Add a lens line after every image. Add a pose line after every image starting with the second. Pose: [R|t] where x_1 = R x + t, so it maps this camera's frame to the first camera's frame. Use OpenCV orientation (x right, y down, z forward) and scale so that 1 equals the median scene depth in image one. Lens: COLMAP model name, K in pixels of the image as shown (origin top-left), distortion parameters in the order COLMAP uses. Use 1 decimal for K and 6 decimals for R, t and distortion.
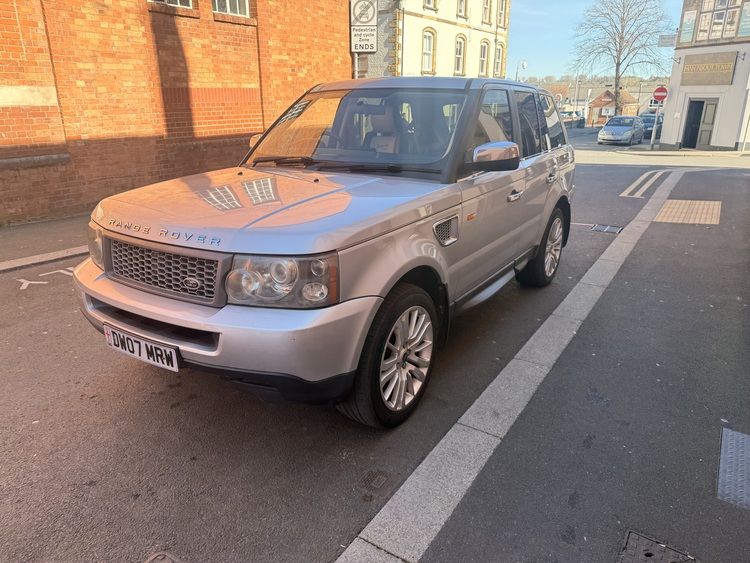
lens RADIAL K [[536.4, 0, 372.8], [0, 536.4, 282.6], [0, 0, 1]] dist [-0.014187, -0.006776]
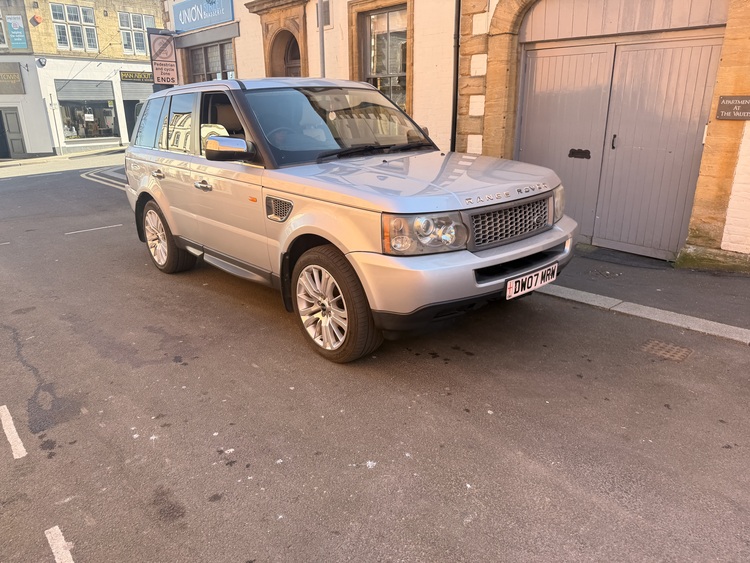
lens RADIAL K [[536.4, 0, 373.5], [0, 536.4, 282.3], [0, 0, 1]] dist [-0.014187, -0.006776]
pose [[0.267950, -0.295834, 0.916889, -1.736912], [0.314164, 0.926499, 0.207124, -0.267545], [-0.910771, 0.232554, 0.341196, 0.904985]]
